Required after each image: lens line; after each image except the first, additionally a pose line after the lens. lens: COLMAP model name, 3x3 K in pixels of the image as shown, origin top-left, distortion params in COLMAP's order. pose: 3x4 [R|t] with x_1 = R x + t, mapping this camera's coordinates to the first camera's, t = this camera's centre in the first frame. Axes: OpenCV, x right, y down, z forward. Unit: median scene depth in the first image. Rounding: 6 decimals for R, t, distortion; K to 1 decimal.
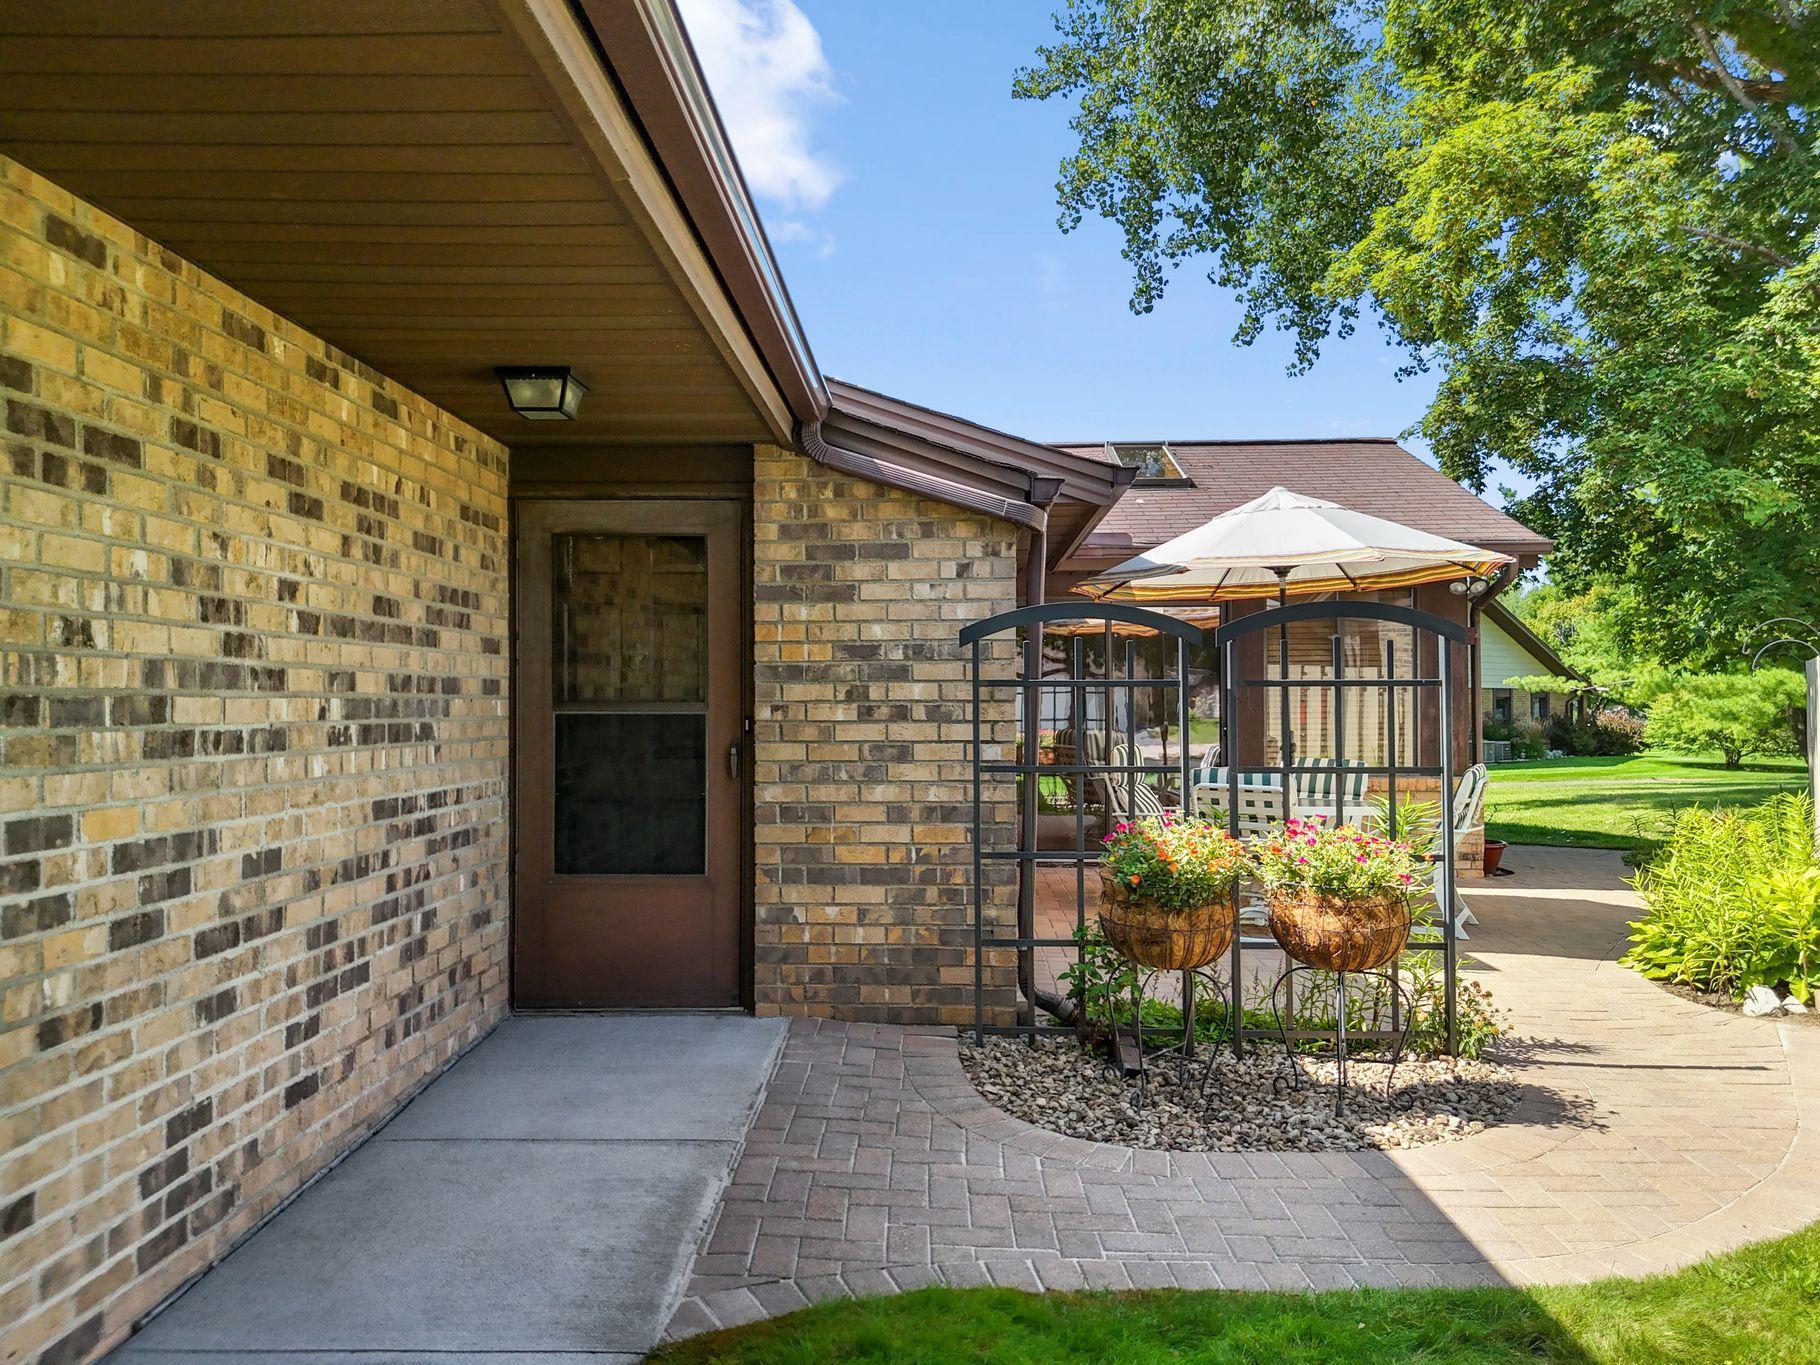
lens RADIAL K [[1270.2, 0, 913.3], [0, 1270.2, 682.6], [0, 0, 1]] dist [0.048596, -0.016956]
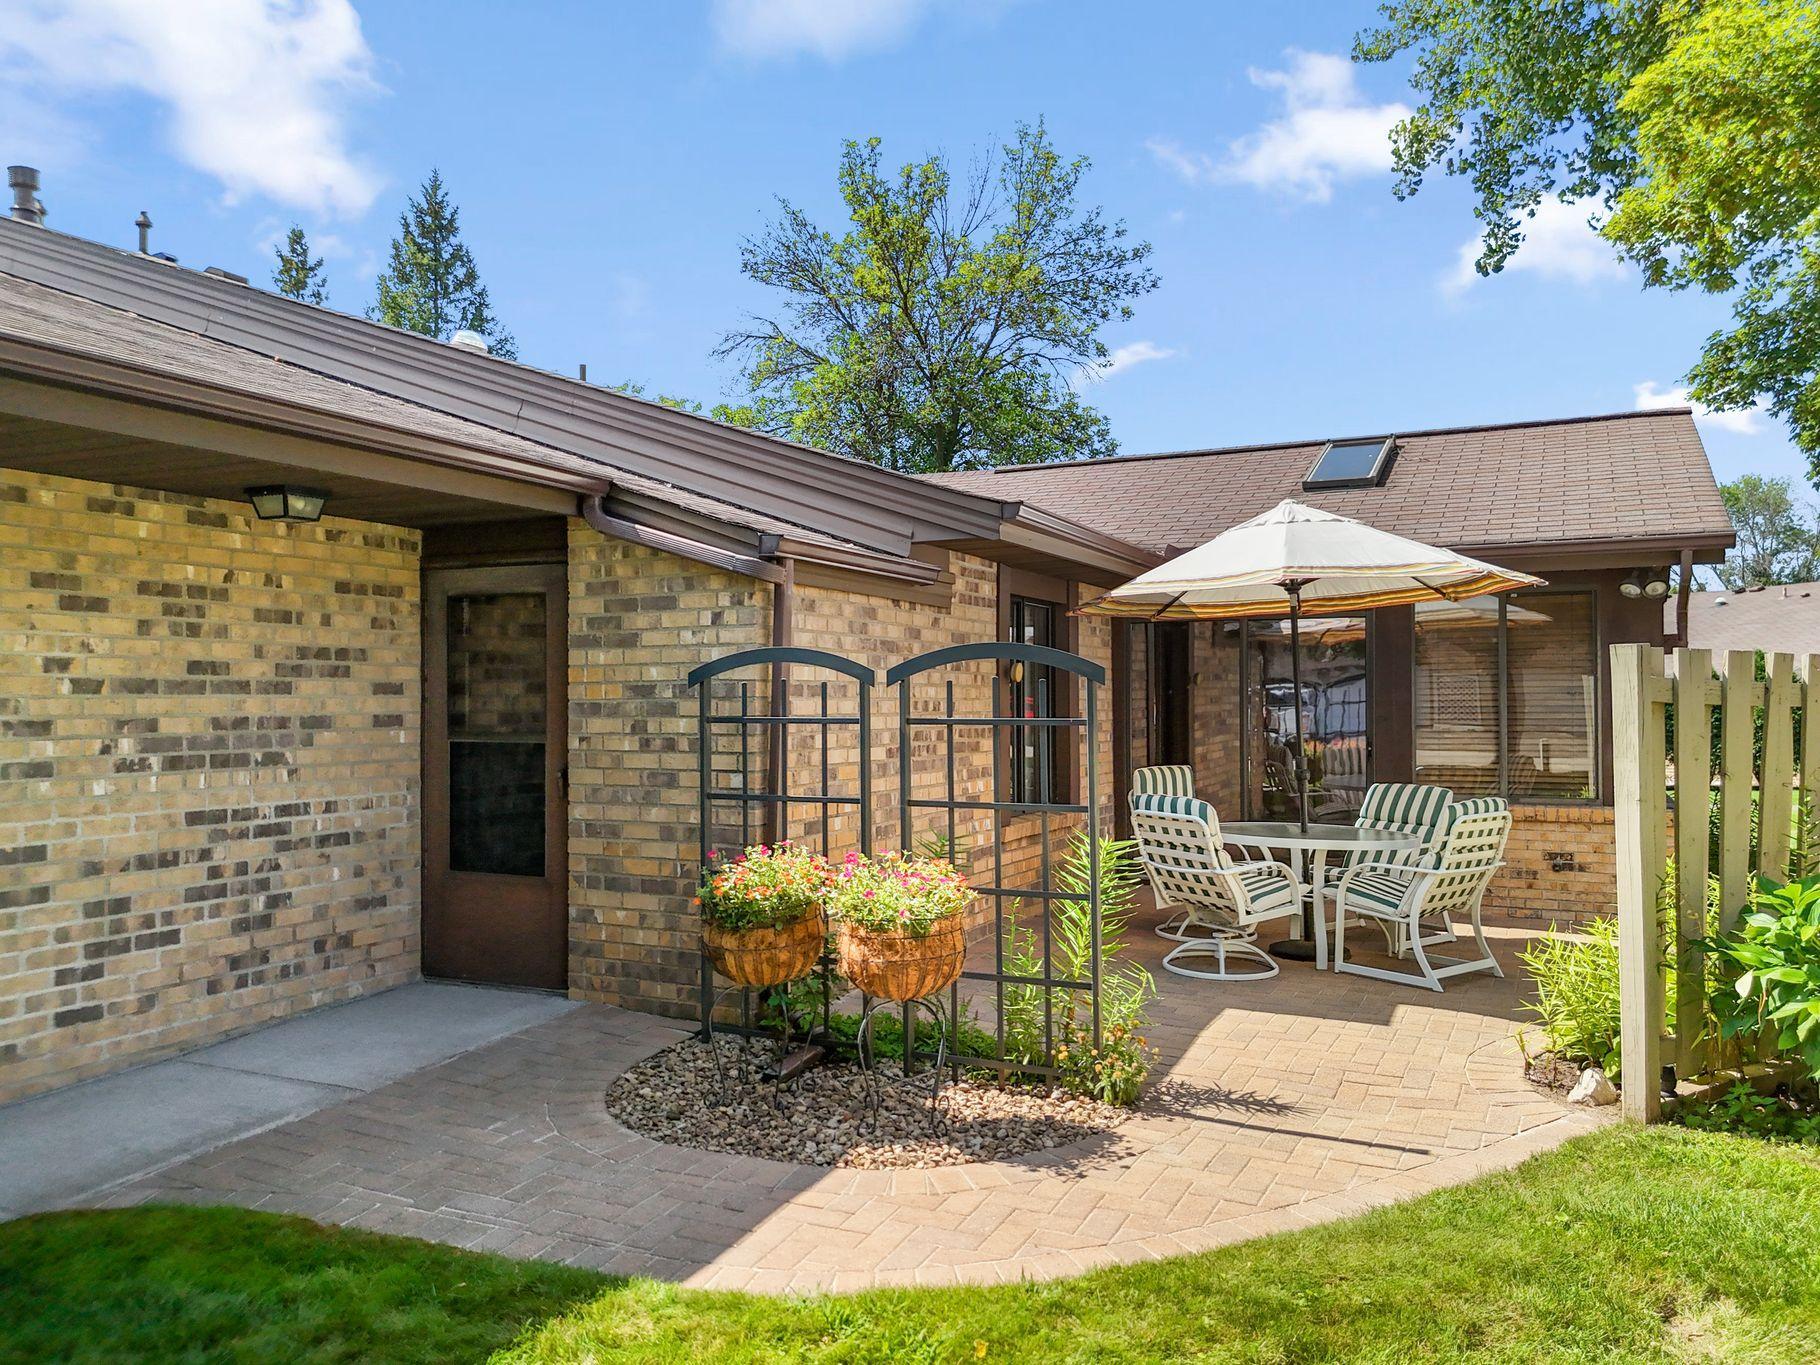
lens RADIAL K [[1270.2, 0, 914.8], [0, 1270.2, 679.3], [0, 0, 1]] dist [0.048596, -0.016956]
pose [[0.919100, -0.008234, -0.393937, 0.644044], [0.007595, 0.999966, -0.003180, -0.029509], [0.393950, -0.000069, 0.919132, 0.035049]]
